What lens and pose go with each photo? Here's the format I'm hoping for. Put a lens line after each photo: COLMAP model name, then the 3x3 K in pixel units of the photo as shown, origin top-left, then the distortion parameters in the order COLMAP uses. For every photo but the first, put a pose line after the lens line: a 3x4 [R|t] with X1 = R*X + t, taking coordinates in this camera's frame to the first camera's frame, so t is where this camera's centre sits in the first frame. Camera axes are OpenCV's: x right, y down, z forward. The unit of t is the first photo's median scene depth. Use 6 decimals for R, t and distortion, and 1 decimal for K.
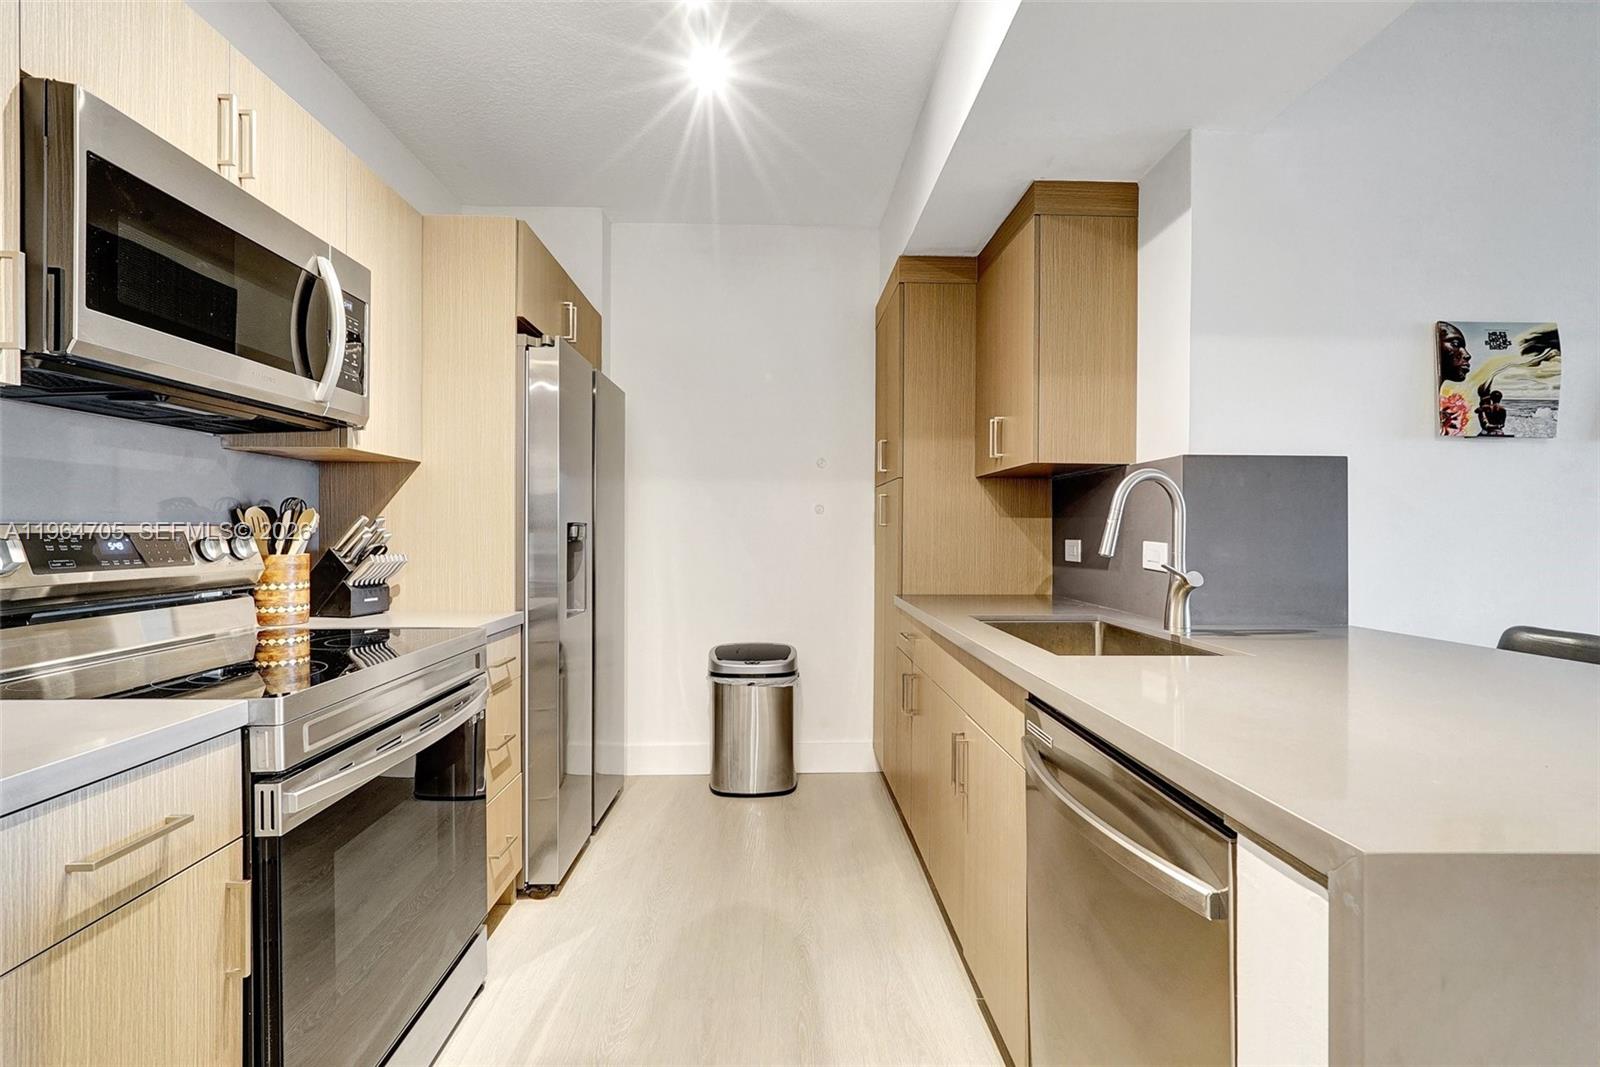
lens RADIAL K [[709.6, 0, 822.0], [0, 709.6, 532.7], [0, 0, 1]] dist [-0.015125, 0.006229]
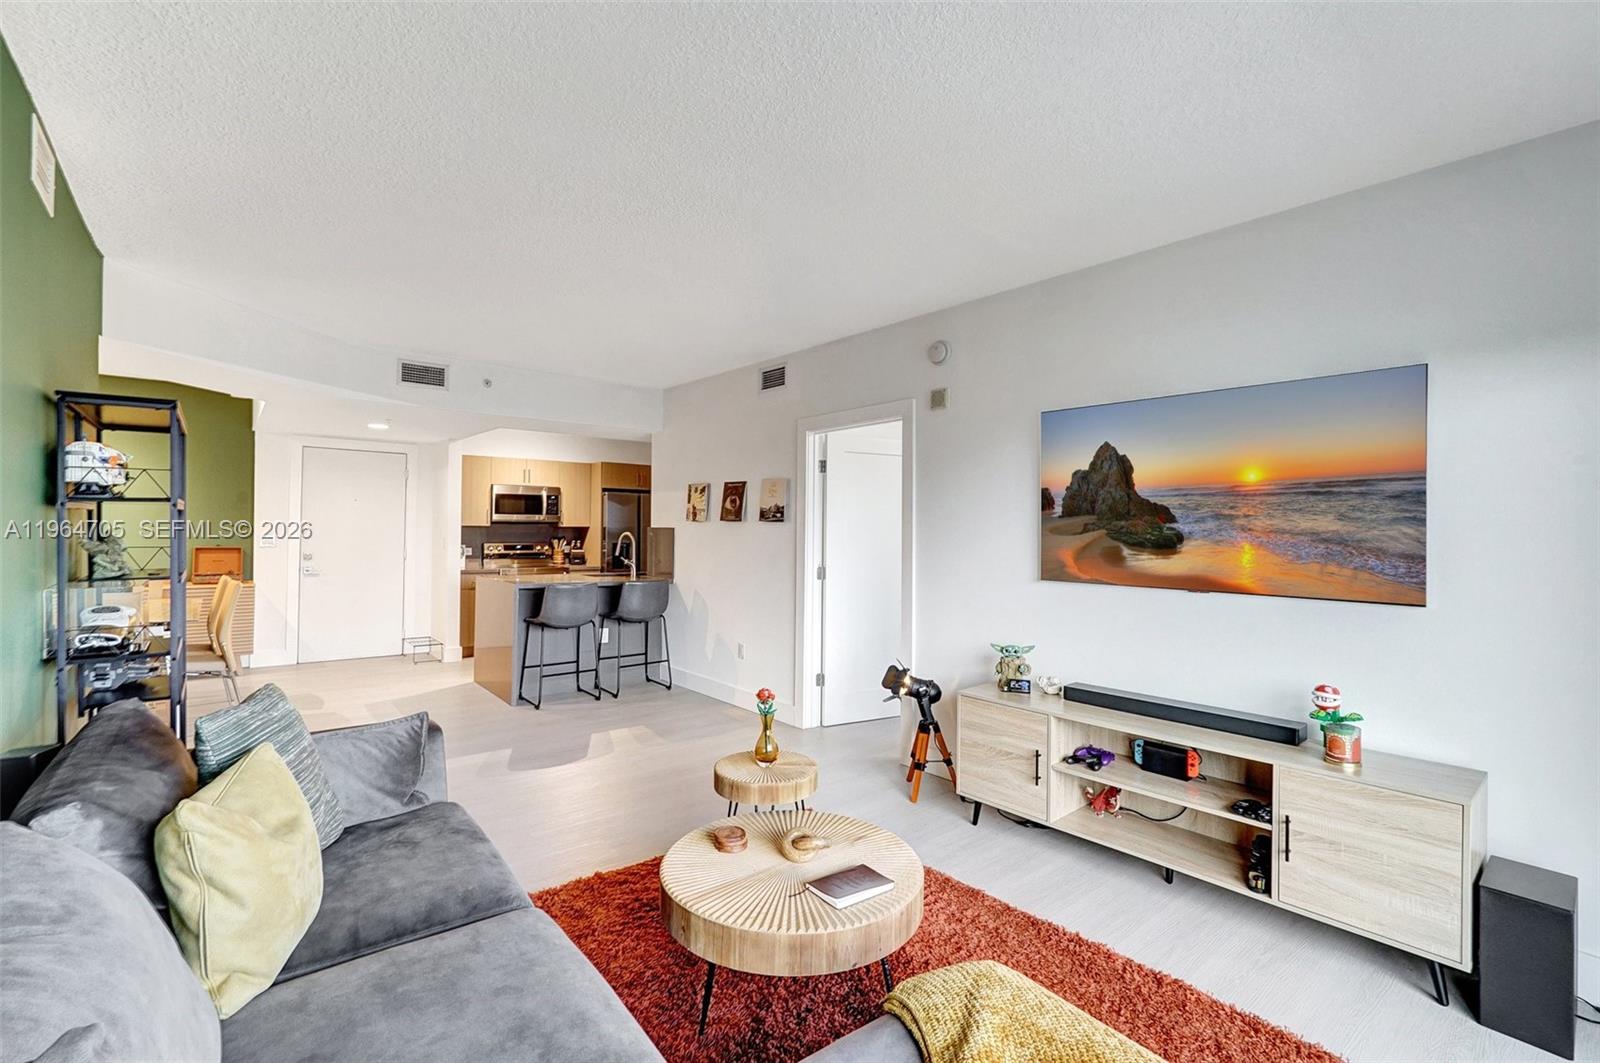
lens RADIAL K [[709.6, 0, 787.6], [0, 709.6, 527.6], [0, 0, 1]] dist [-0.015125, 0.006229]
pose [[0.602197, 0.001727, -0.798346, 3.665399], [-0.012536, 0.999895, -0.007293, -0.091075], [0.798249, 0.014400, 0.602155, -0.542364]]
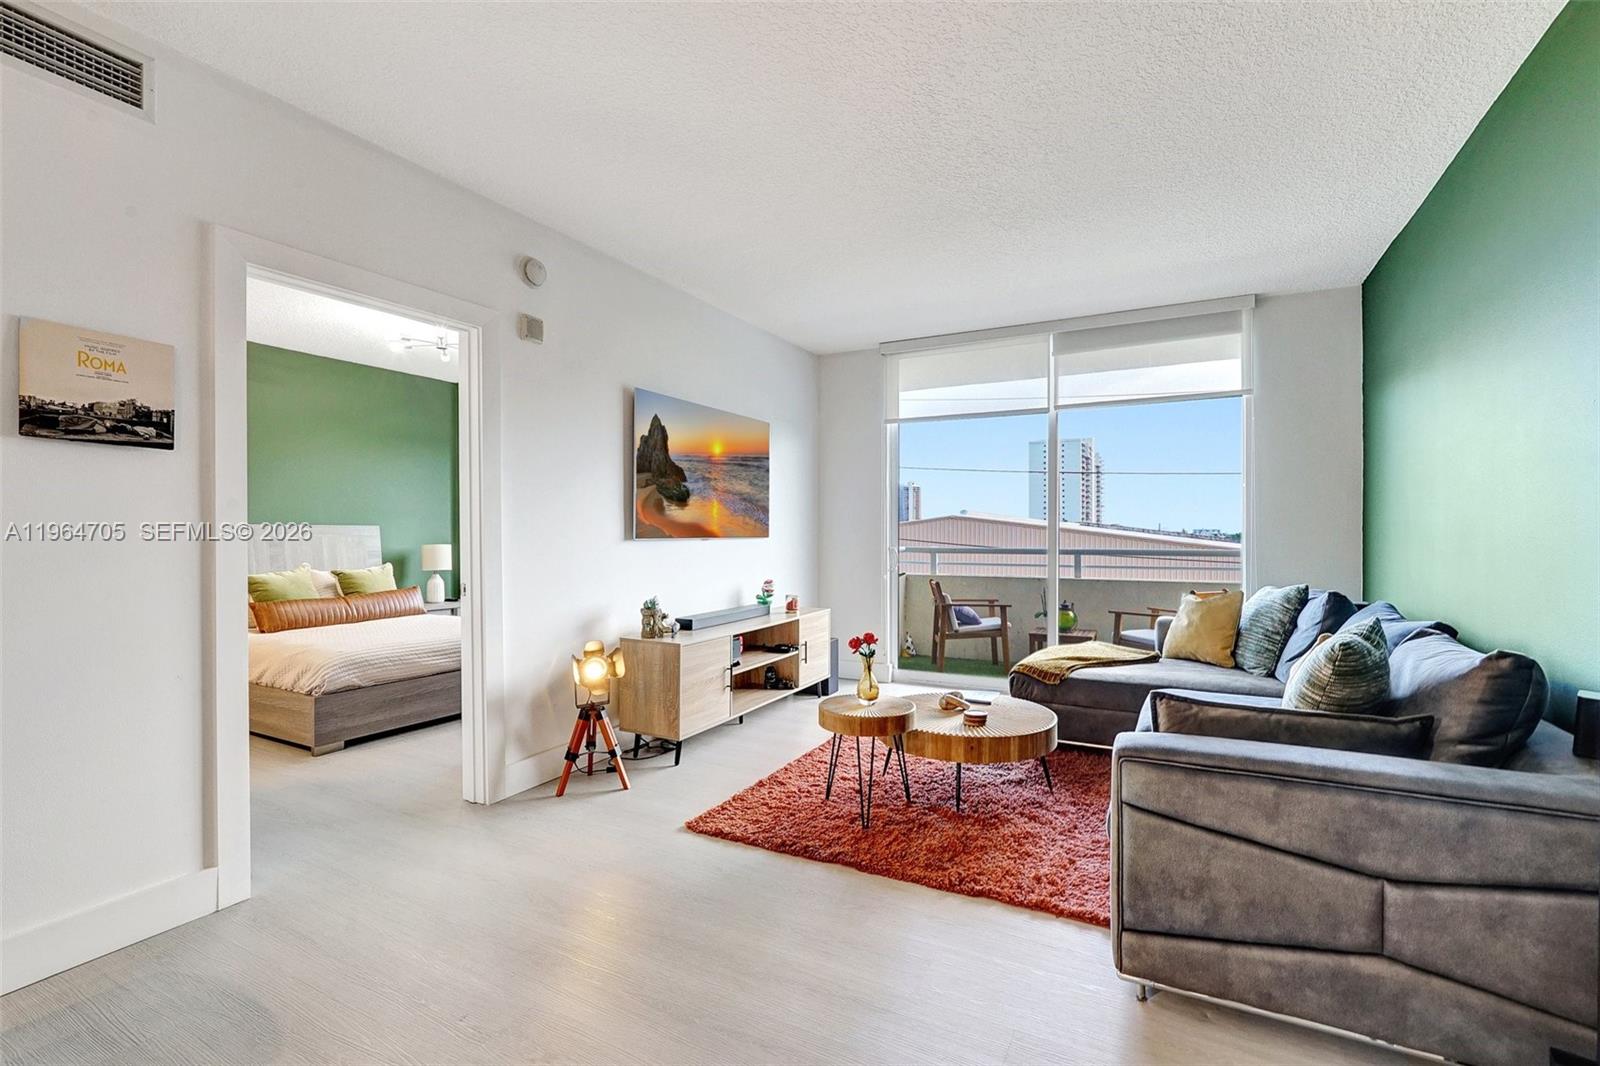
lens RADIAL K [[709.6, 0, 808.2], [0, 709.6, 531.1], [0, 0, 1]] dist [-0.015125, 0.006229]
pose [[0.507839, -0.002577, 0.861448, 1.114179], [0.012066, 0.999919, -0.004122, 0.018238], [-0.861367, 0.012488, 0.507829, -0.383585]]
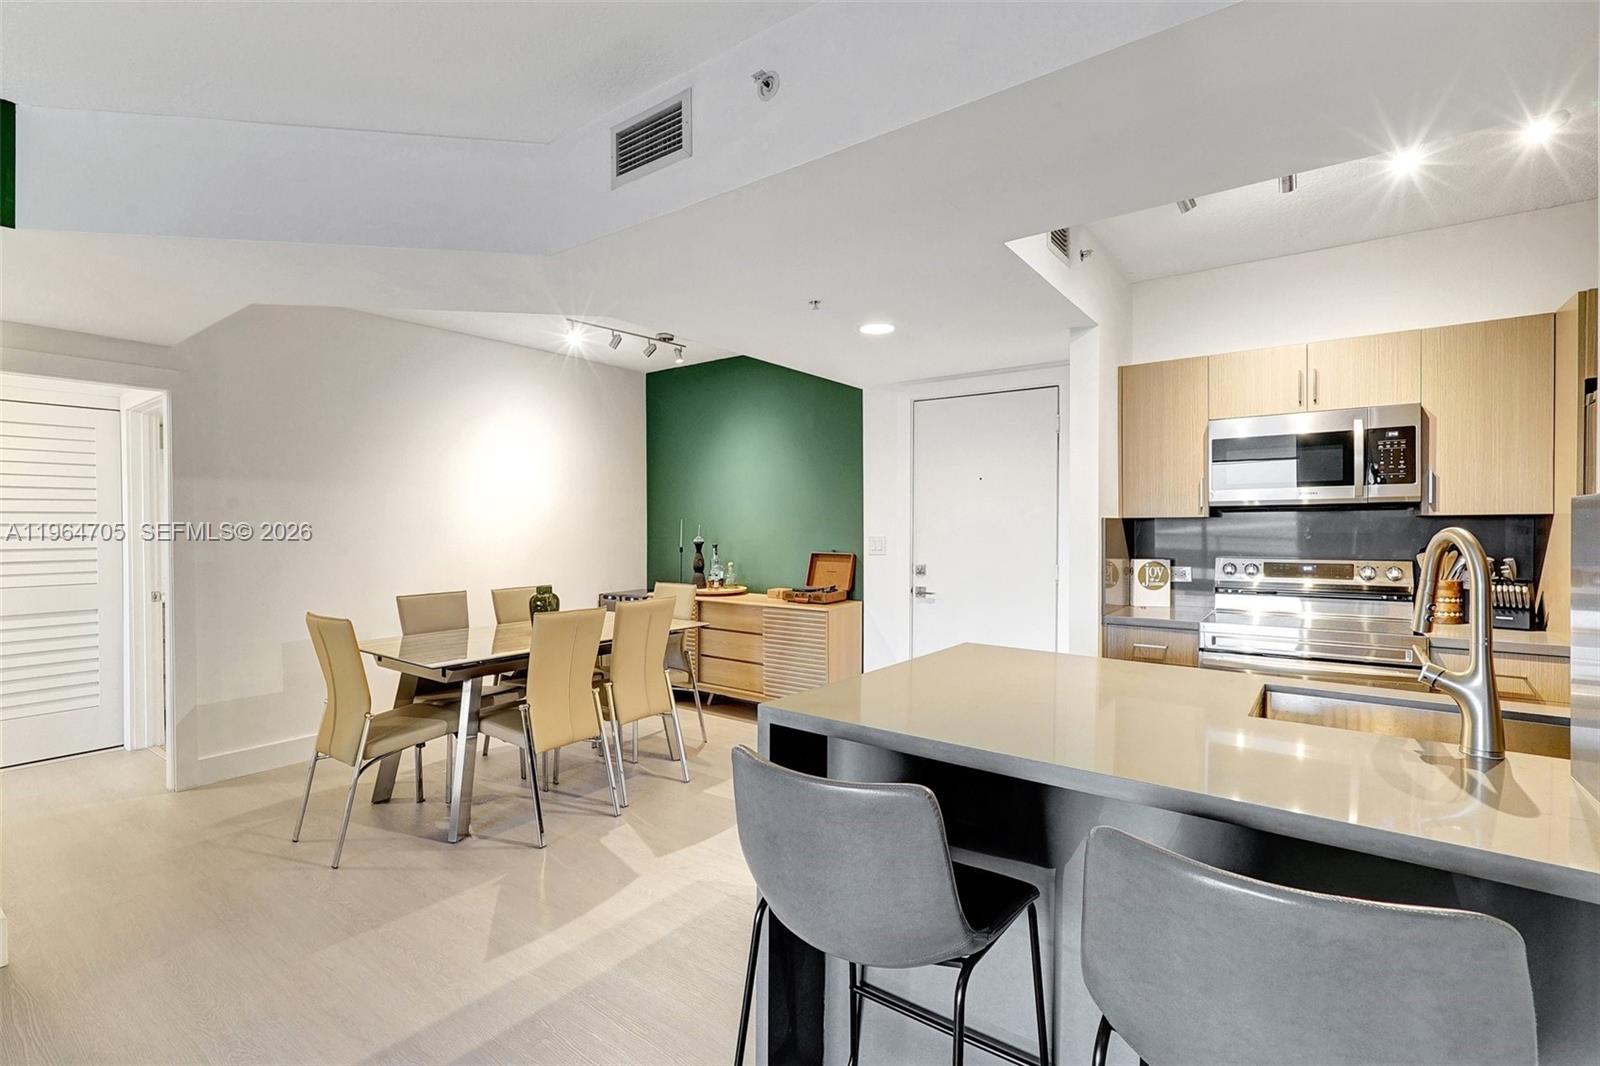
lens RADIAL K [[709.6, 0, 805.7], [0, 709.6, 528.4], [0, 0, 1]] dist [-0.015125, 0.006229]
pose [[-0.614529, -0.001082, -0.788894, 1.373269], [-0.004835, 0.999985, 0.002395, -0.081689], [0.788880, 0.005286, -0.614525, 0.833821]]
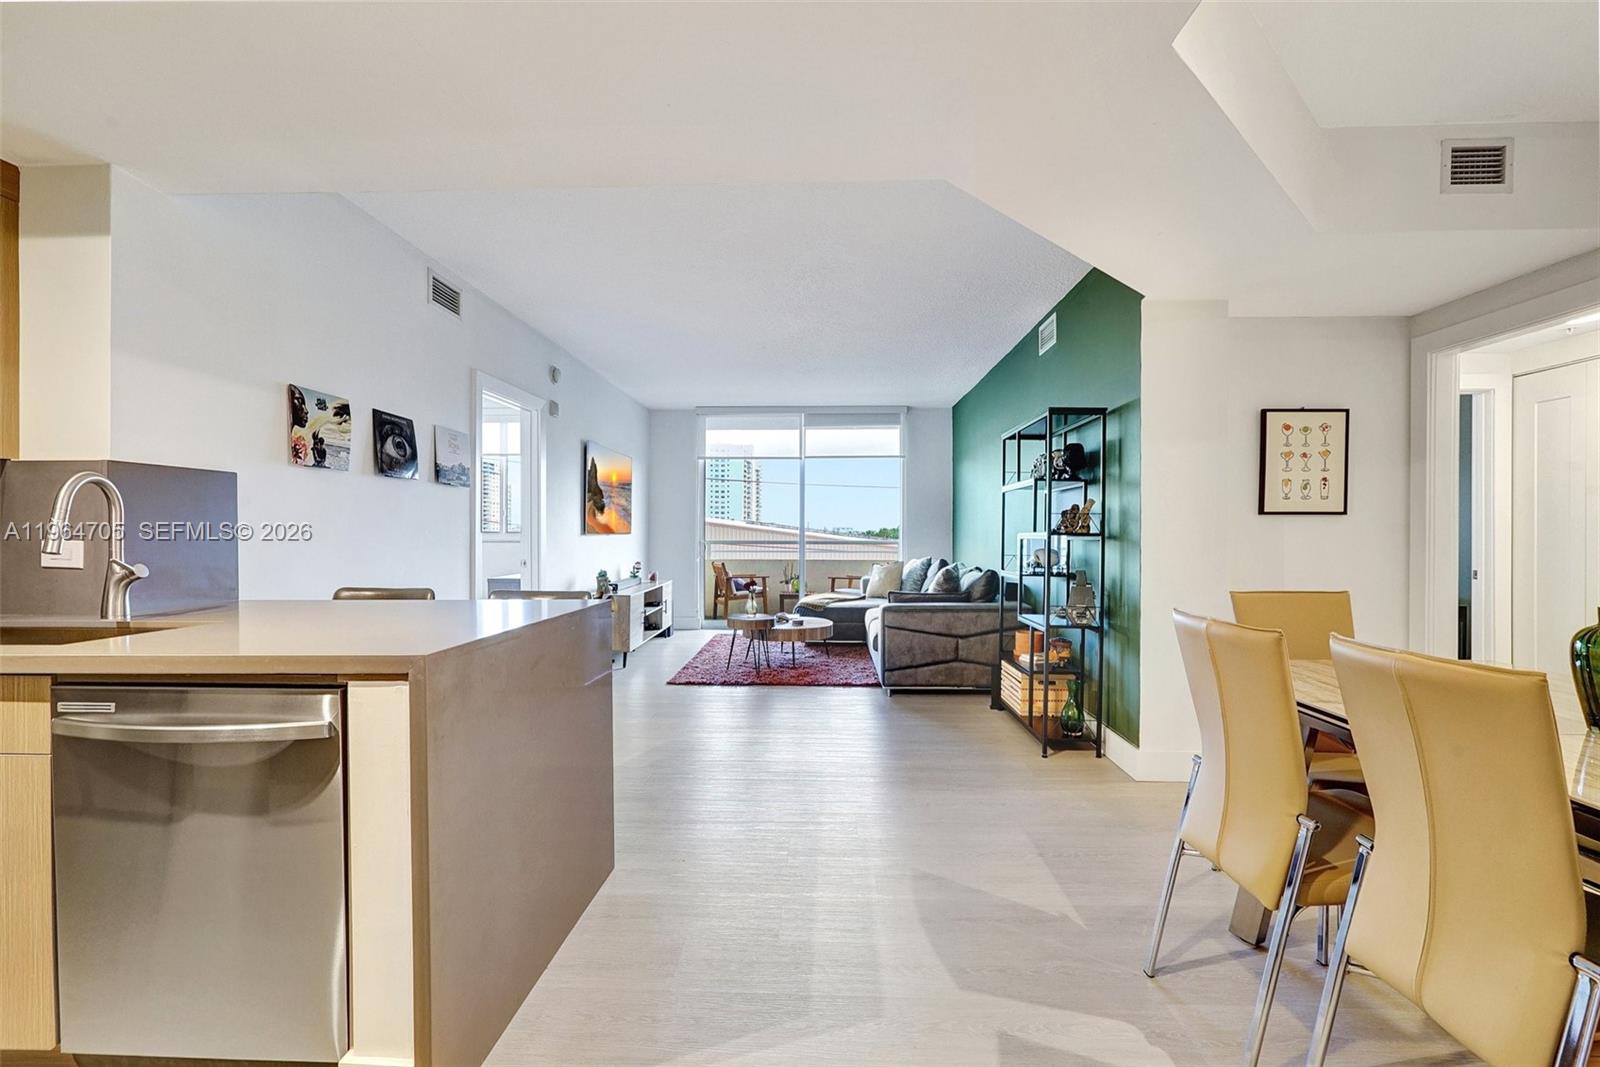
lens RADIAL K [[709.6, 0, 797.7], [0, 709.6, 534.2], [0, 0, 1]] dist [-0.015125, 0.006229]
pose [[0.077310, -0.009623, 0.996961, -0.495593], [0.007589, 0.999930, 0.009064, 0.003809], [-0.996978, 0.006865, 0.077377, -0.153321]]
